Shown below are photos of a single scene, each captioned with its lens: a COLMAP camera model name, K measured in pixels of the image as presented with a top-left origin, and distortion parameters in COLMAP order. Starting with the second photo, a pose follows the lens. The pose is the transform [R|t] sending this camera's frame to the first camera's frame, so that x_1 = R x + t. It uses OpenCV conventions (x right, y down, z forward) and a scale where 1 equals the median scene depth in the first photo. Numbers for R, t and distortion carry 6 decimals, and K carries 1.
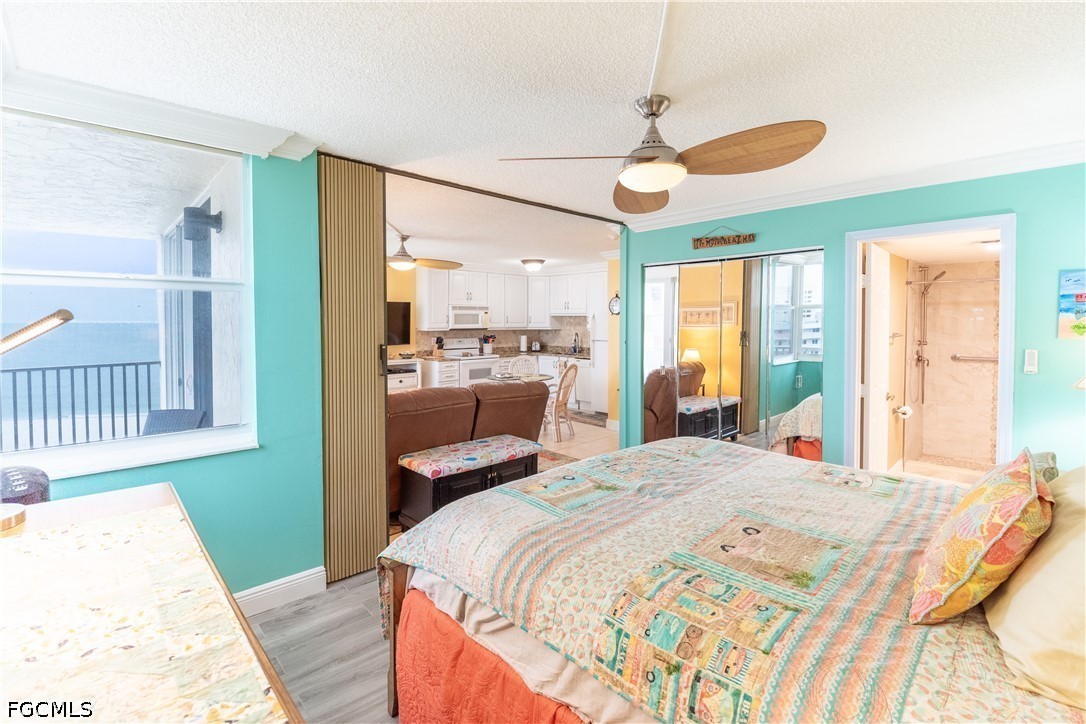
lens RADIAL K [[491.6, 0, 528.4], [0, 491.6, 331.4], [0, 0, 1]] dist [-0.000513, -0.000140]
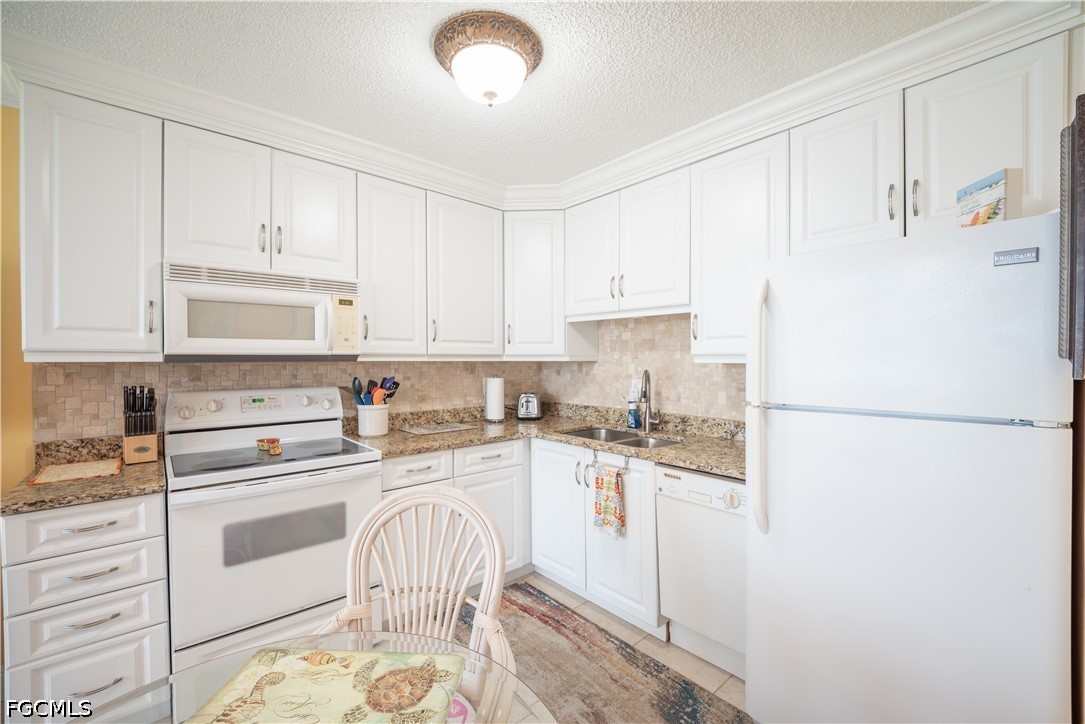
lens RADIAL K [[456.7, 0, 538.4], [0, 456.7, 358.6], [0, 0, 1]] dist [-0.021136, -0.000100]
pose [[0.999753, -0.002639, -0.022047, 0.032966], [0.002159, 0.999761, -0.021742, 0.001630], [0.022099, 0.021689, 0.999520, 0.700298]]
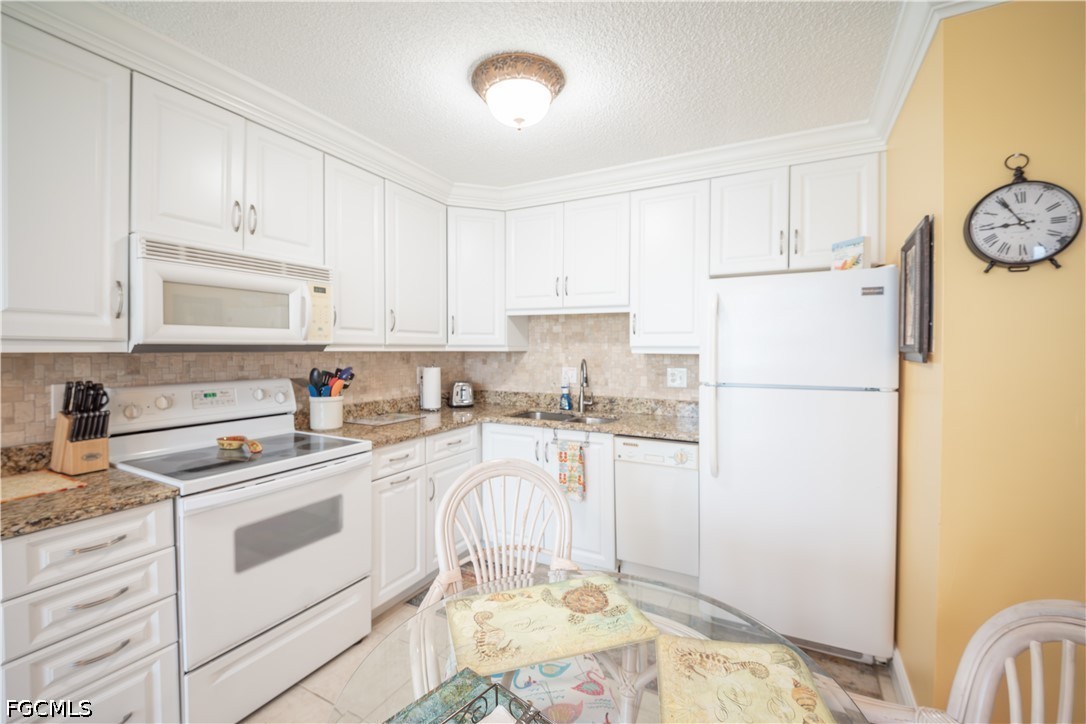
lens RADIAL K [[464.0, 0, 546.0], [0, 464.0, 347.8], [0, 0, 1]] dist [-0.023213, -0.000293]
pose [[0.939549, 0.001482, 0.342410, -0.052185], [0.005778, 0.999780, -0.020182, 0.001165], [-0.342365, 0.020940, 0.939334, 0.677691]]
